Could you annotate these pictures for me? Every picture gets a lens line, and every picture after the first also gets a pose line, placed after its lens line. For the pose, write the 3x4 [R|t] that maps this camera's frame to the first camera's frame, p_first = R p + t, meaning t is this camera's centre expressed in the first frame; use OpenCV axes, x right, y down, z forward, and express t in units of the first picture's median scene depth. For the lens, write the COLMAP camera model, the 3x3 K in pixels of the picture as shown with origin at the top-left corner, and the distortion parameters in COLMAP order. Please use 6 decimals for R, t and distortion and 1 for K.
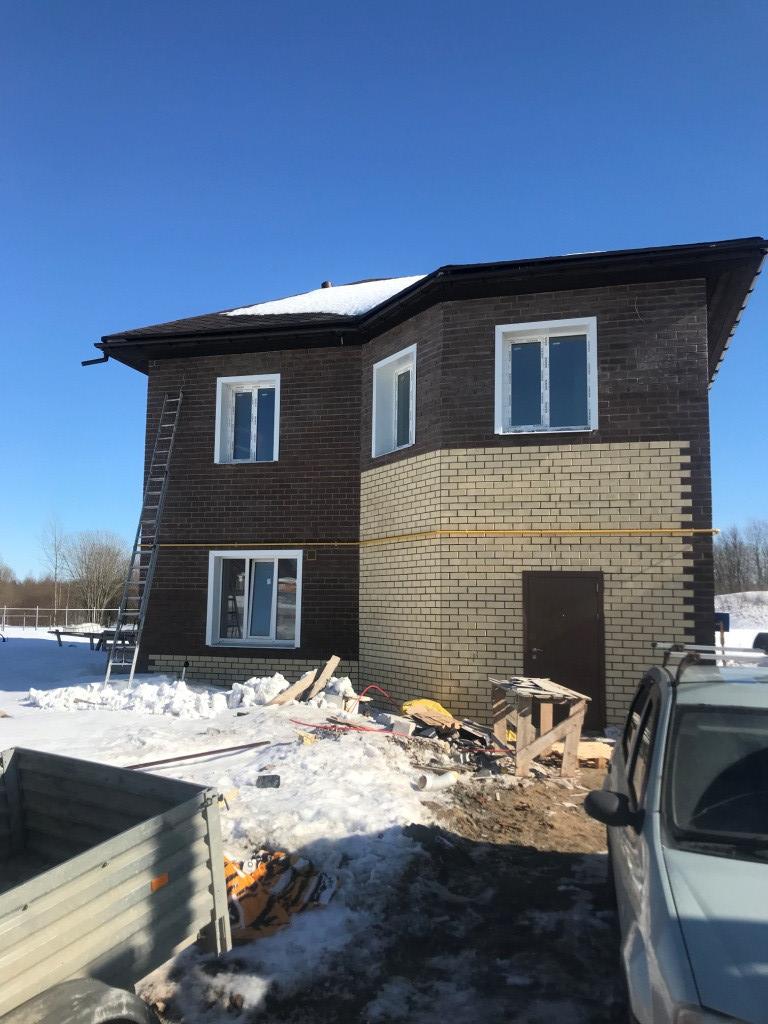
lens RADIAL K [[833.6, 0, 384.0], [0, 833.6, 512.0], [0, 0, 1]] dist [0.059646, -0.005012]
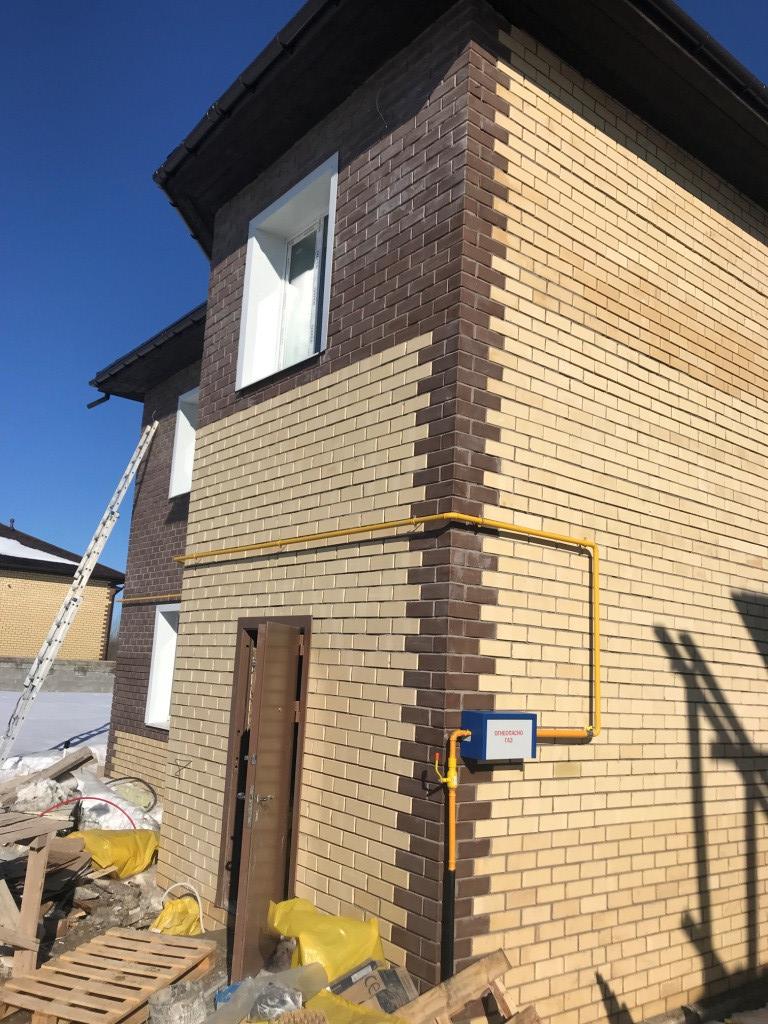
lens RADIAL K [[833.6, 0, 384.0], [0, 833.6, 512.0], [0, 0, 1]] dist [0.059646, -0.005012]
pose [[0.812863, -0.077287, -0.577304, 0.576559], [0.016693, 0.993841, -0.109547, 0.062793], [0.582216, 0.079410, 0.809147, 0.591093]]
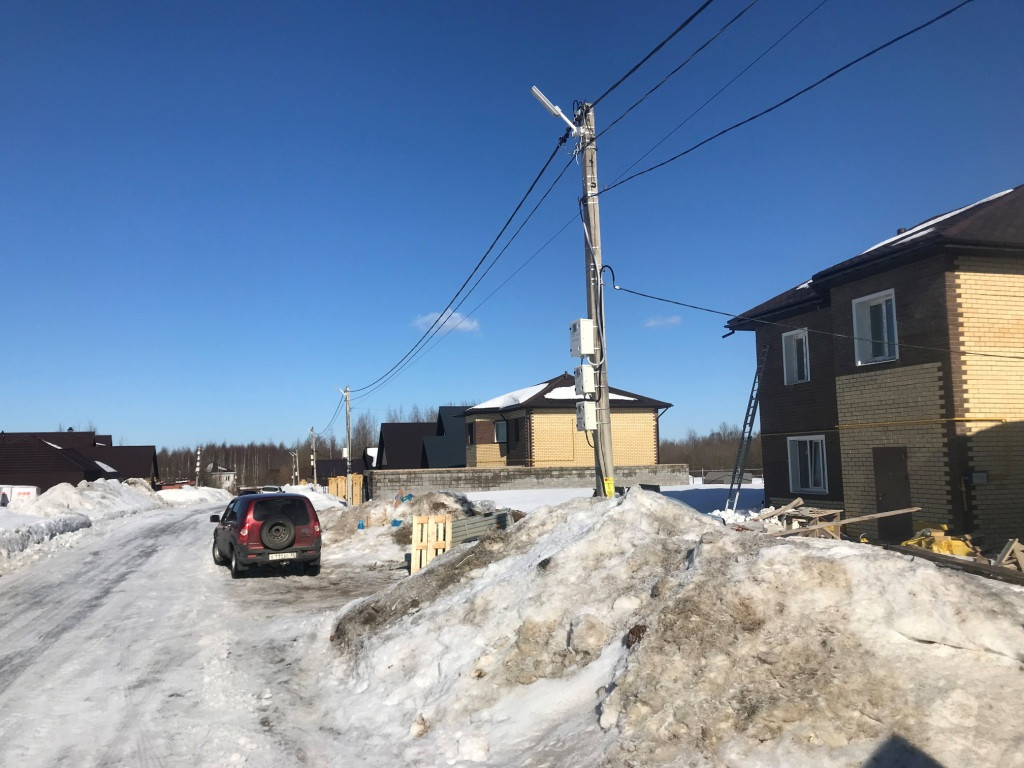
lens RADIAL K [[833.6, 0, 514.1], [0, 833.6, 403.3], [0, 0, 1]] dist [0.059646, -0.005012]
pose [[0.548719, -0.086081, -0.831563, 1.178211], [0.124641, 0.991991, -0.020441, -0.071894], [0.826663, -0.092431, 0.555054, -0.515800]]
